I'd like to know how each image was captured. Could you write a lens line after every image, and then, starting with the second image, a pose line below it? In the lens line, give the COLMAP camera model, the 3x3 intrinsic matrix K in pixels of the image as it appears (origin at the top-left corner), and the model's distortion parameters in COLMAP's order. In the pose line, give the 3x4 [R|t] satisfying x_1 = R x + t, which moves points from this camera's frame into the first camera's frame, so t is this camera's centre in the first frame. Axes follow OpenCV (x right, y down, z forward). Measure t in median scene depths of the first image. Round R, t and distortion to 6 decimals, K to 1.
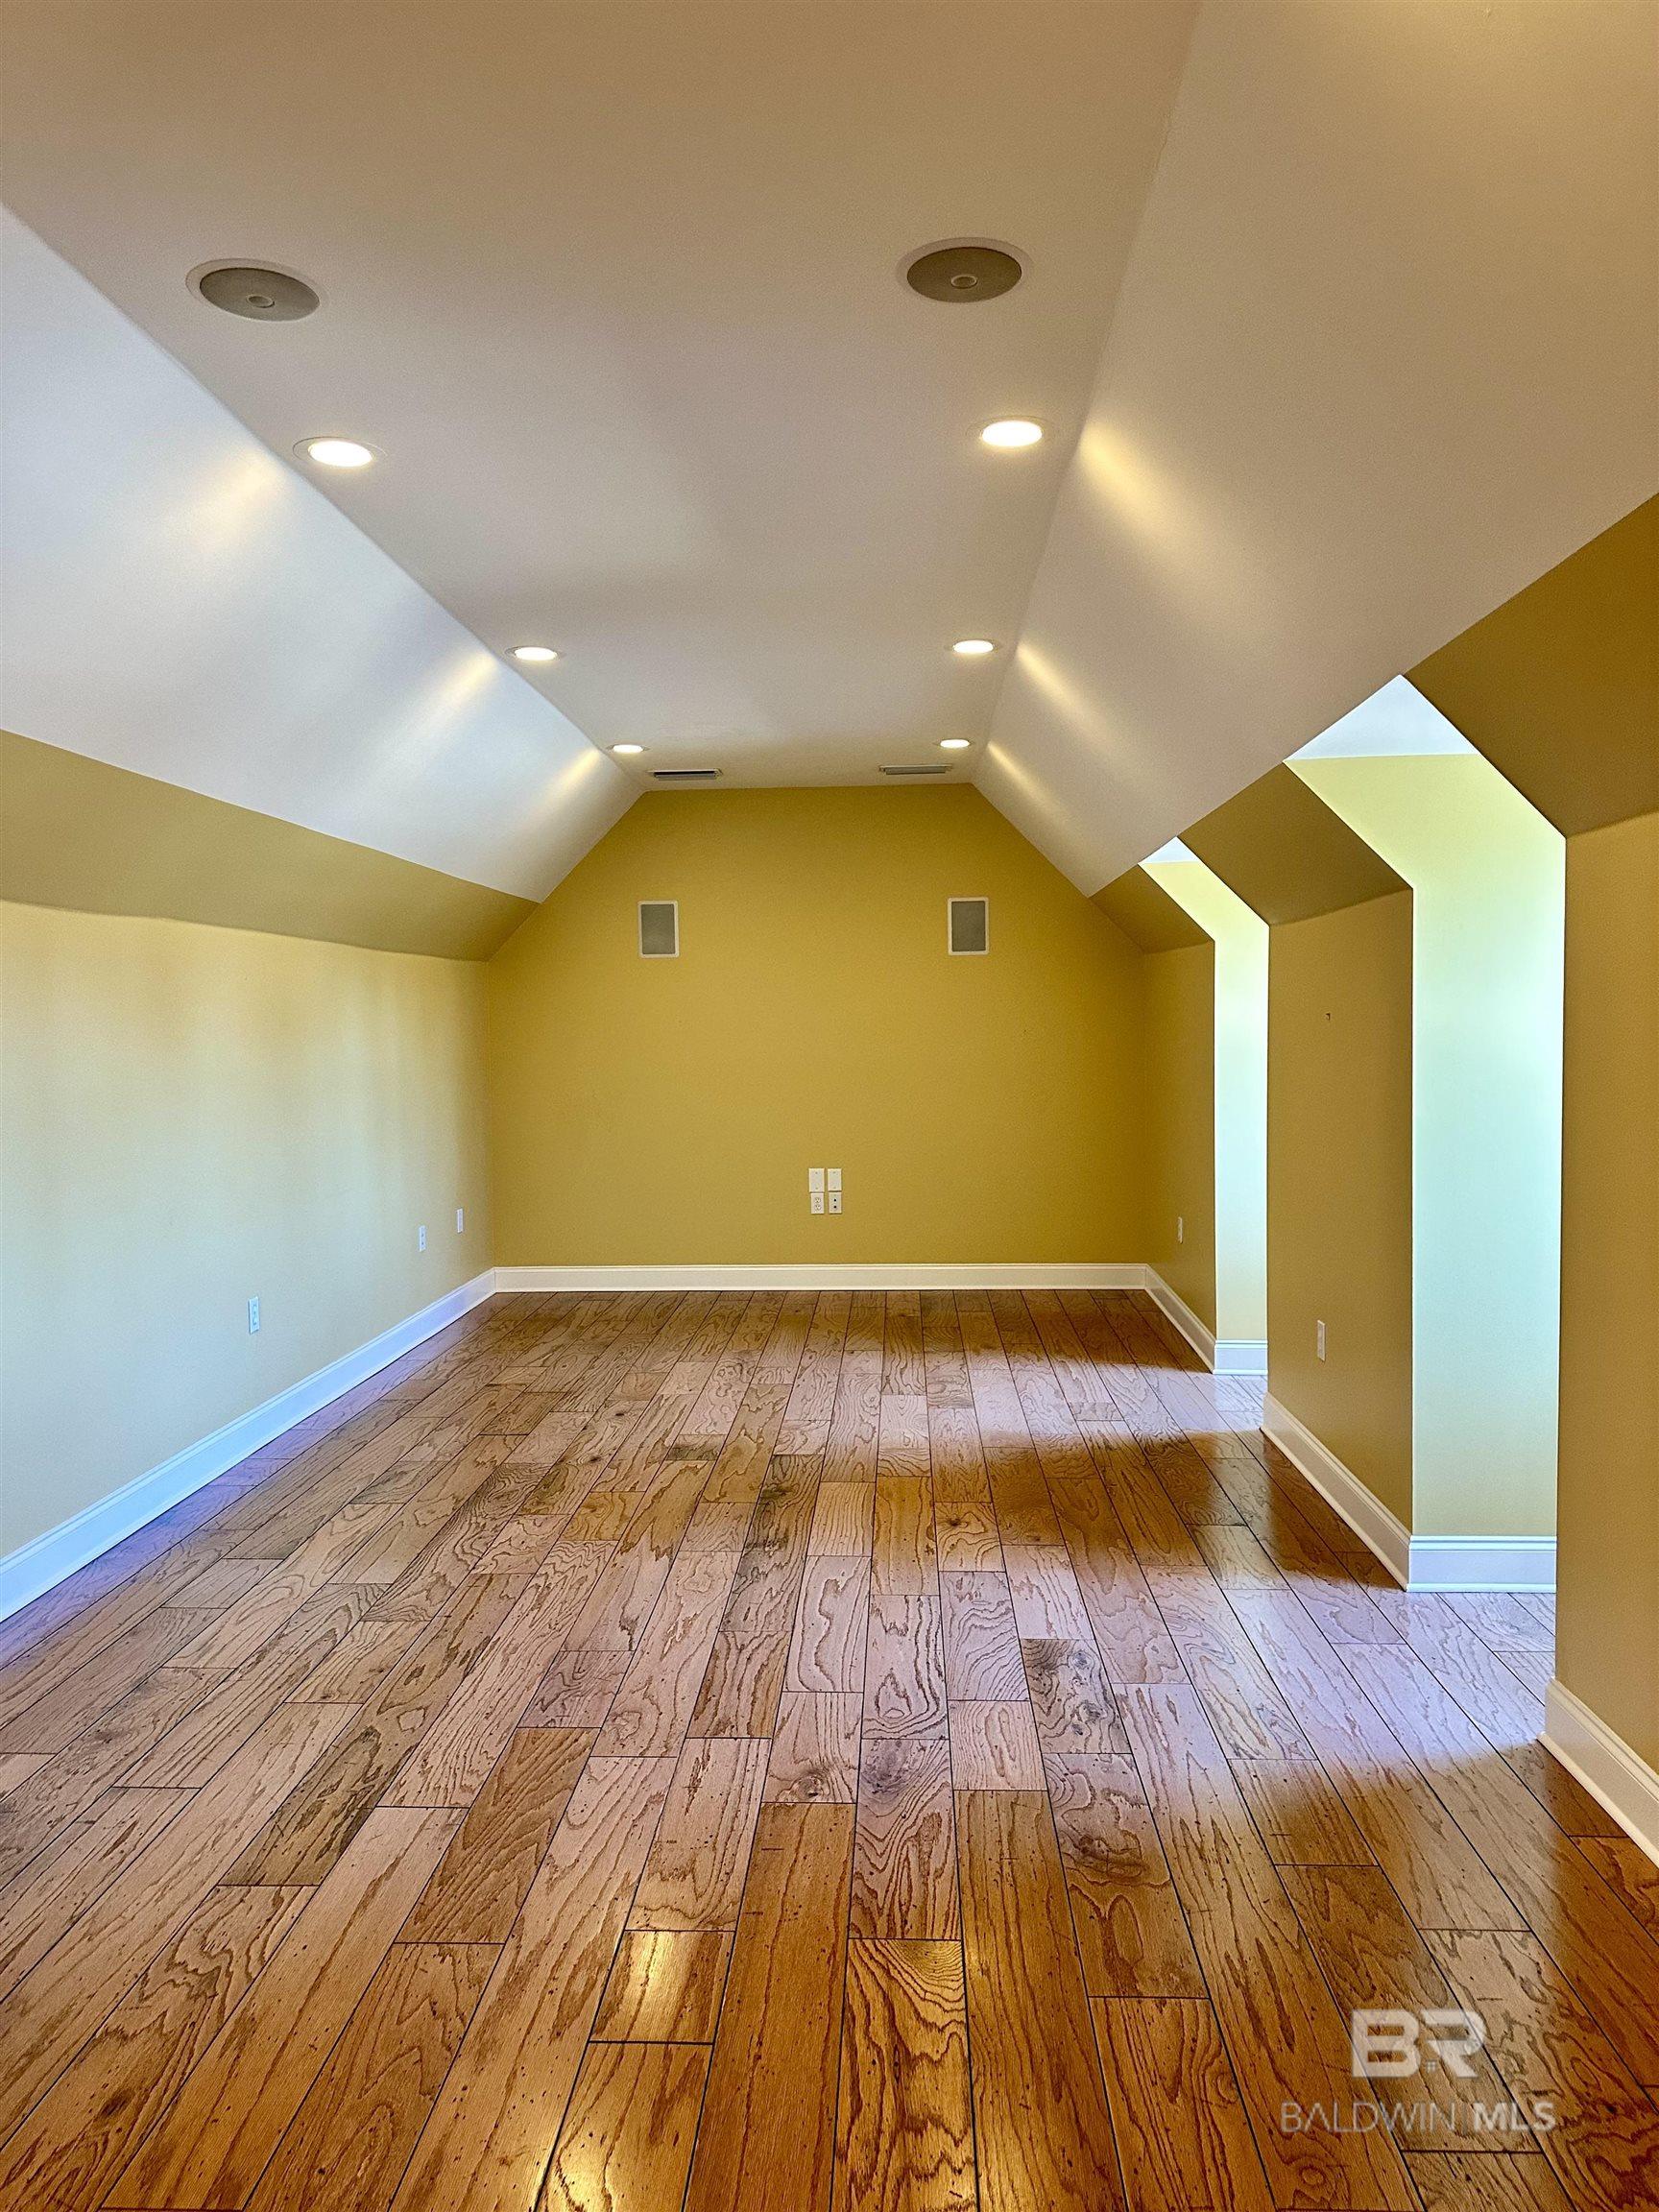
lens RADIAL K [[1550.0, 0, 828.7], [0, 1550.0, 1106.1], [0, 0, 1]] dist [0.091143, -0.109852]
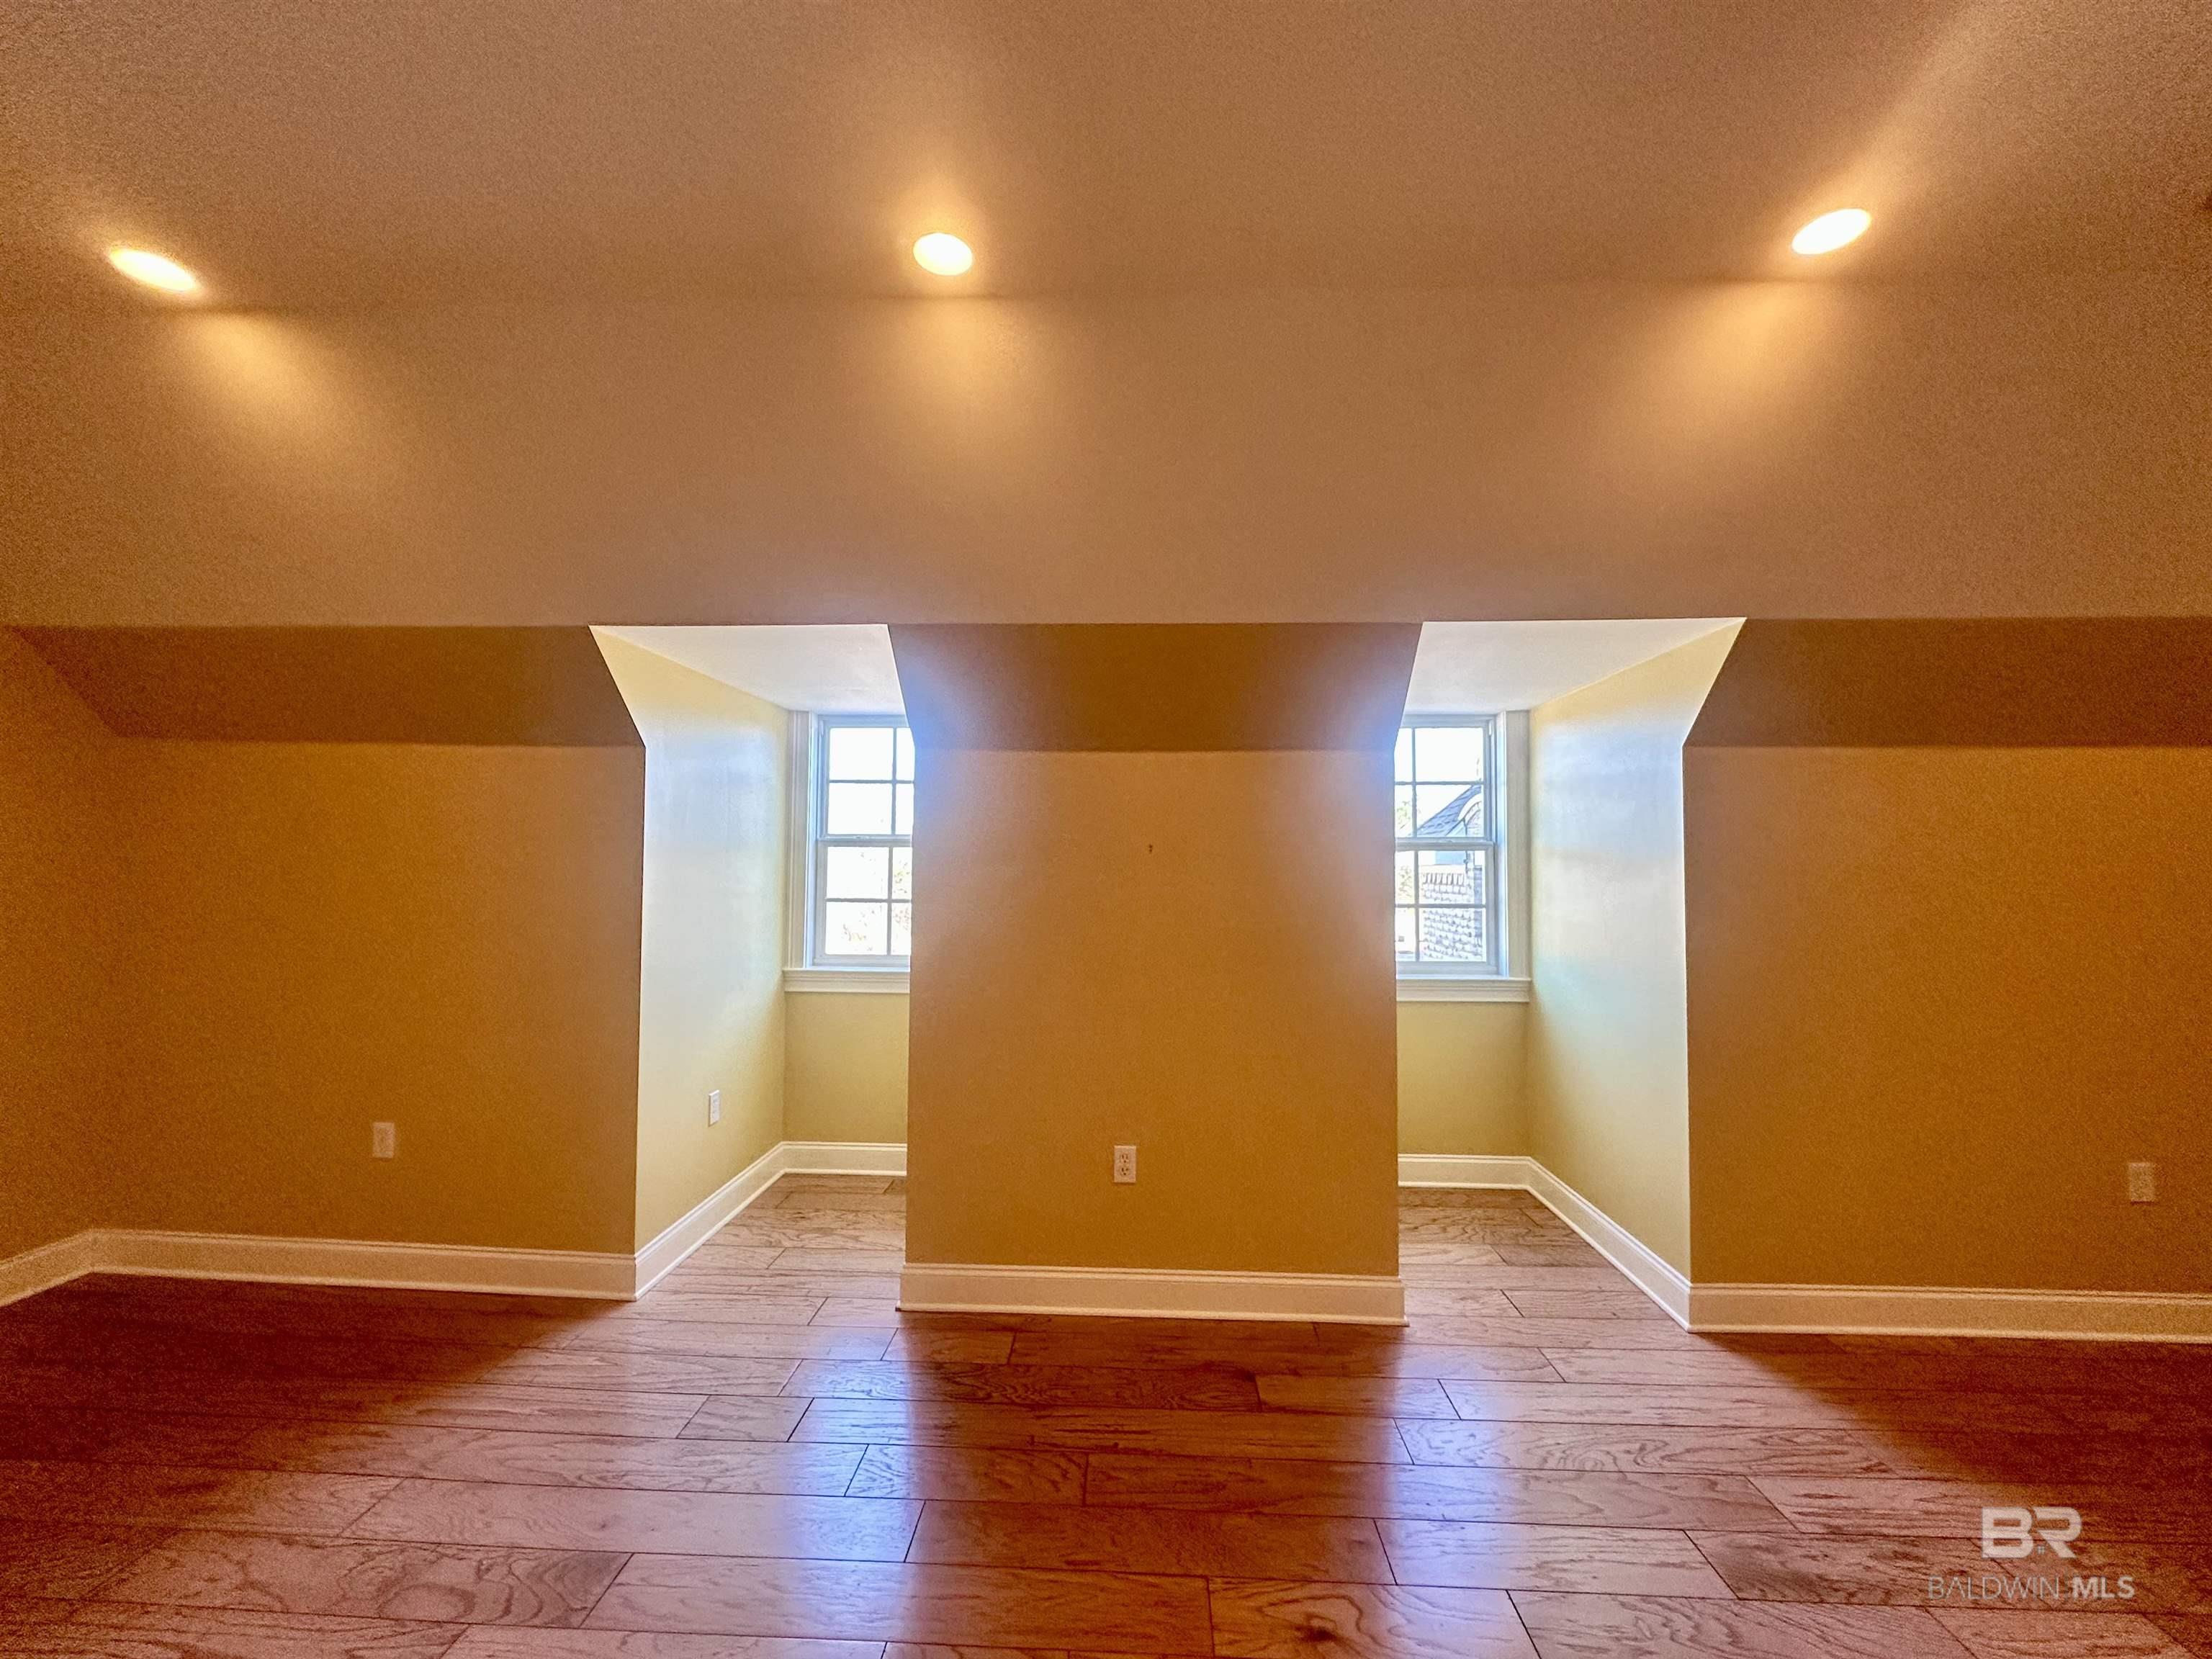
lens RADIAL K [[880.9, 0, 1109.9], [0, 880.9, 831.1], [0, 0, 1]] dist [0.008587, -0.000070]
pose [[-0.020865, 0.047284, 0.998664, -0.385962], [0.036751, 0.998242, -0.046496, -0.060656], [-0.999107, 0.035732, -0.022566, 1.416452]]
